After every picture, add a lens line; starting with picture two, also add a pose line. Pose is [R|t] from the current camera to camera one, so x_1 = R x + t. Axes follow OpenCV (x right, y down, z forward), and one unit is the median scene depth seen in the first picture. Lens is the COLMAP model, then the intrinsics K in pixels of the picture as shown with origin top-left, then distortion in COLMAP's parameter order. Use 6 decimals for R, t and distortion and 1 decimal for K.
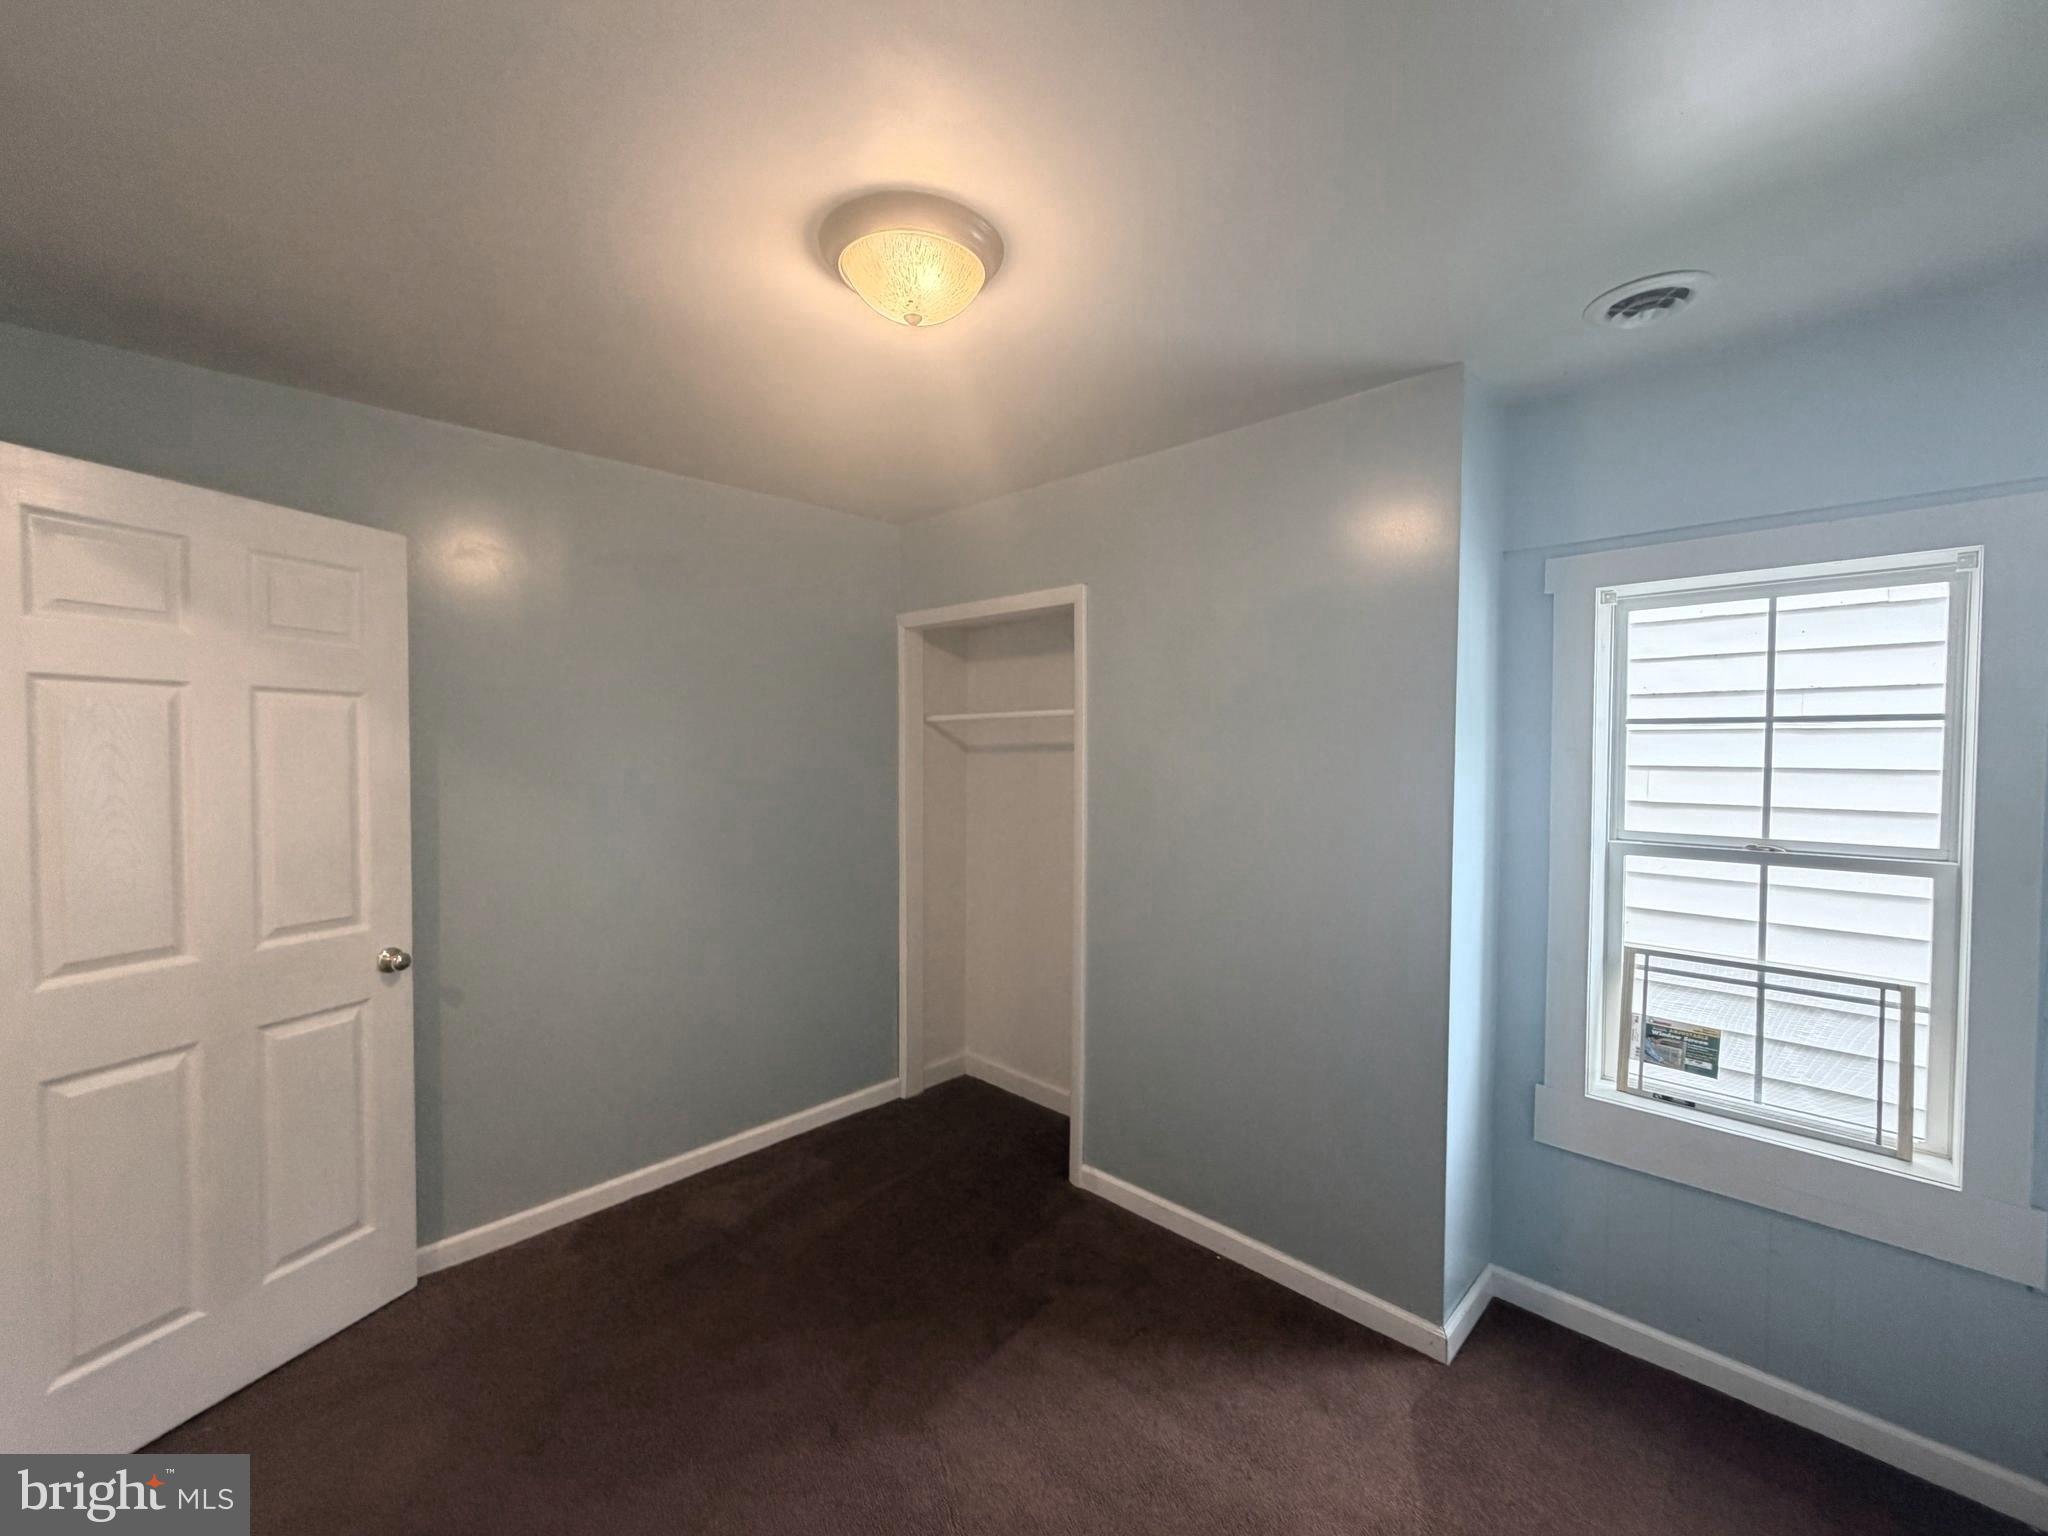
lens RADIAL K [[820.9, 0, 1020.7], [0, 820.9, 764.1], [0, 0, 1]] dist [0.001287, 0.000175]
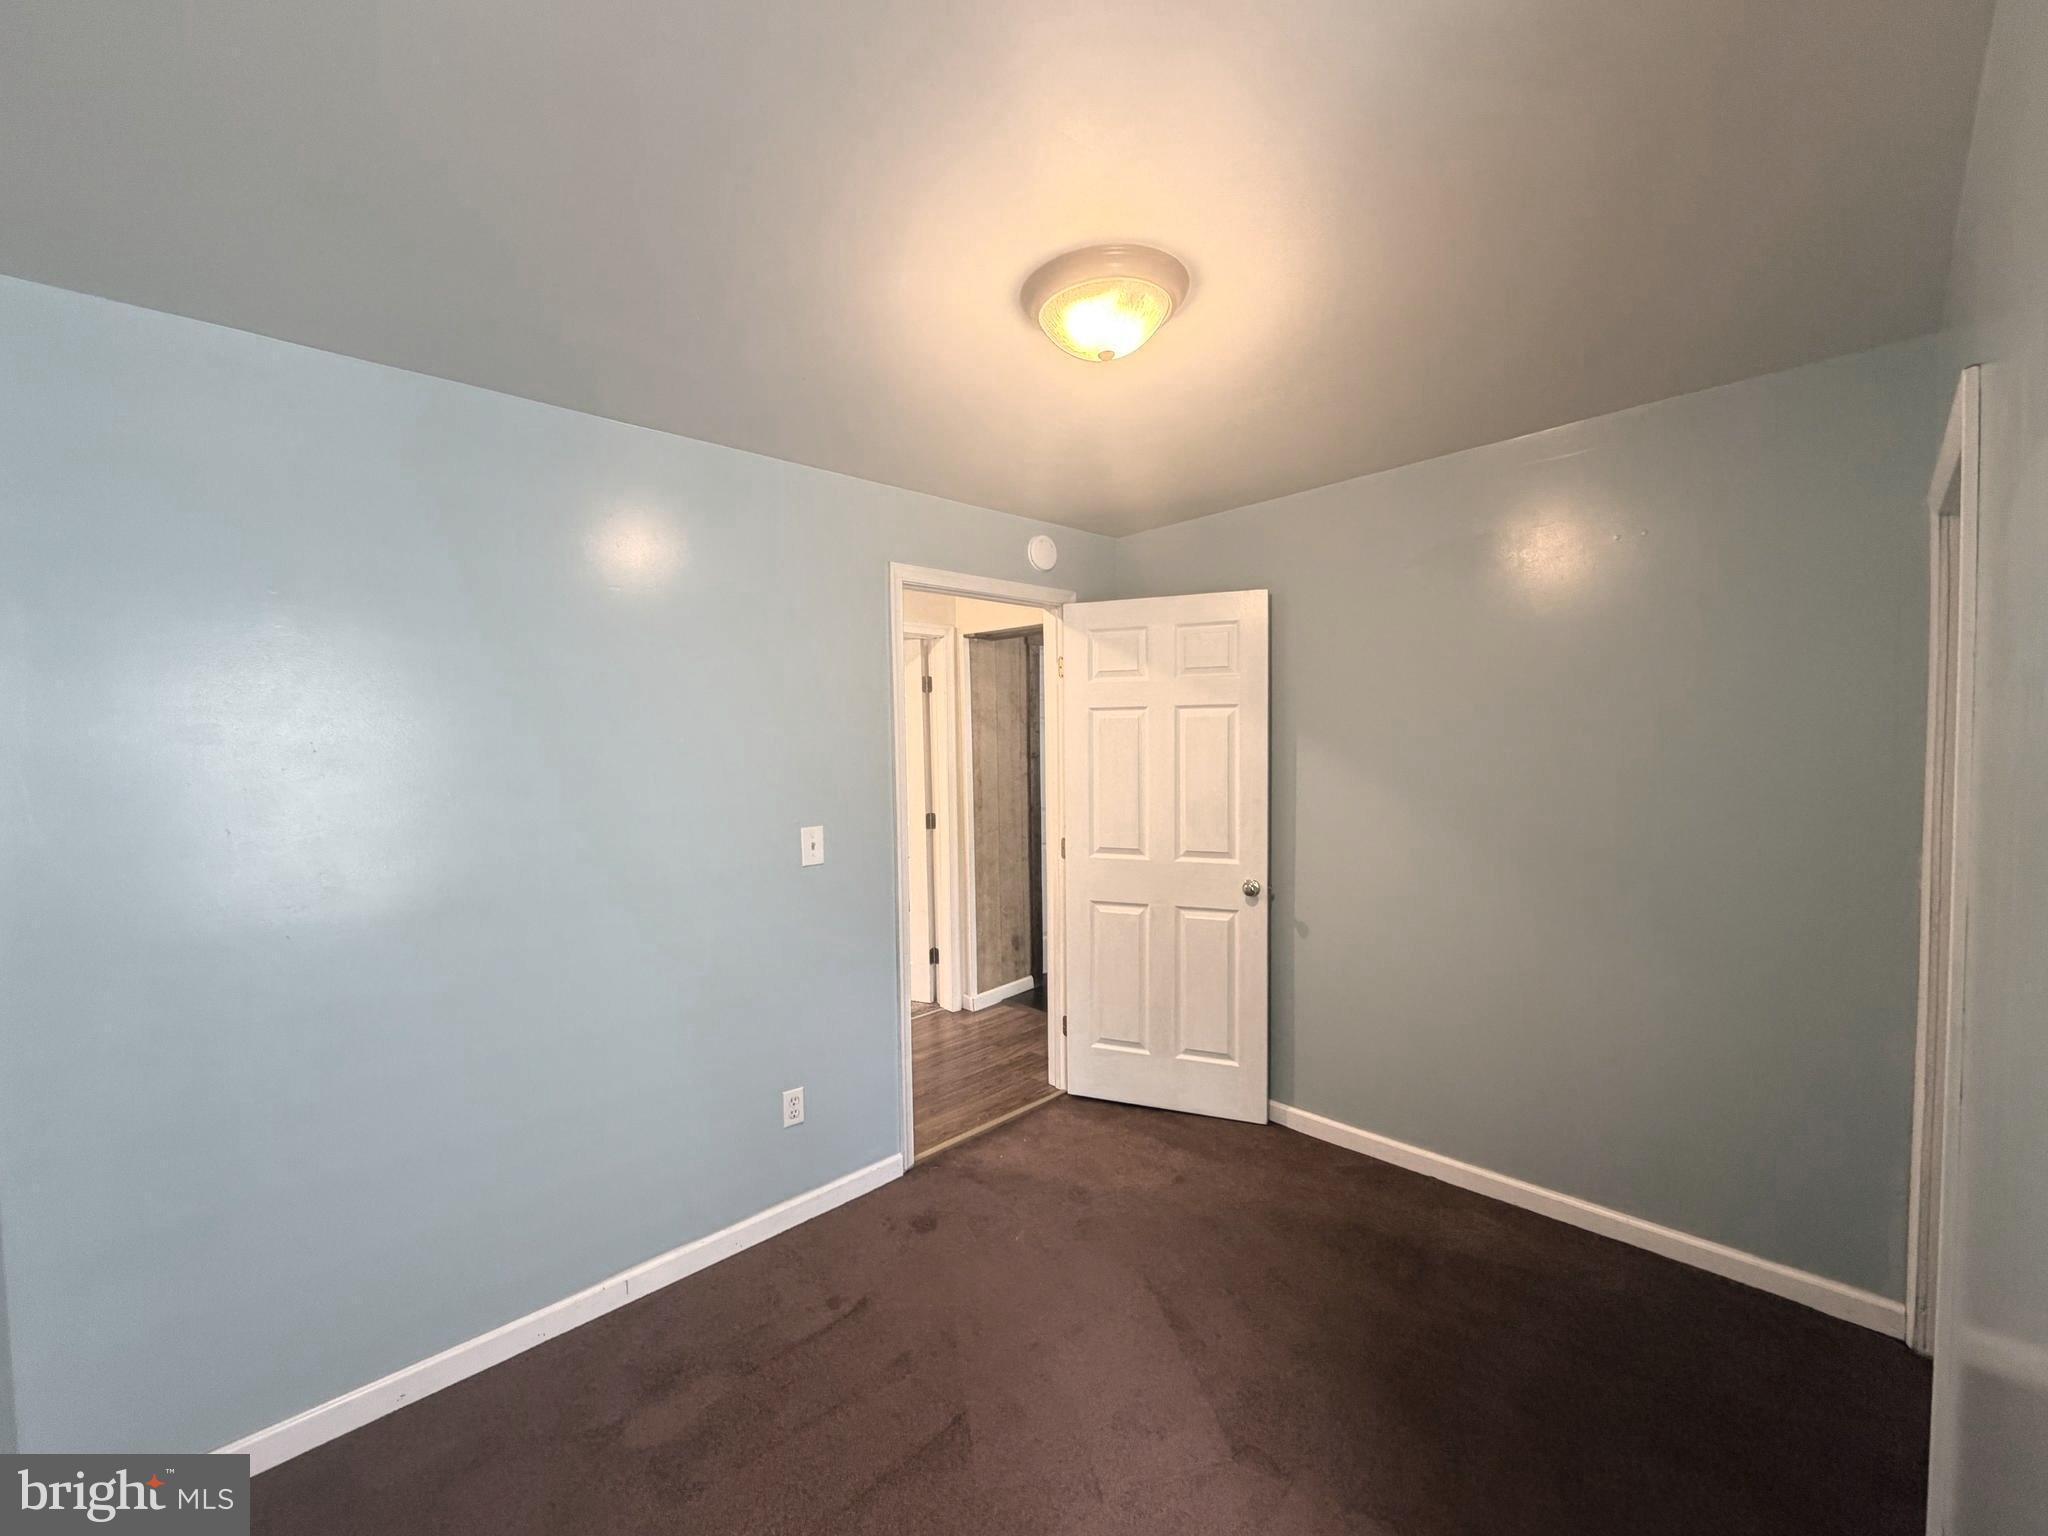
lens RADIAL K [[826.4, 0, 1017.0], [0, 826.4, 782.5], [0, 0, 1]] dist [0.000301, 0.000081]
pose [[-0.021084, 0.030973, -0.999298, 0.730864], [-0.016021, 0.999381, 0.031313, 0.014341], [0.999649, 0.016670, -0.020575, 0.652538]]
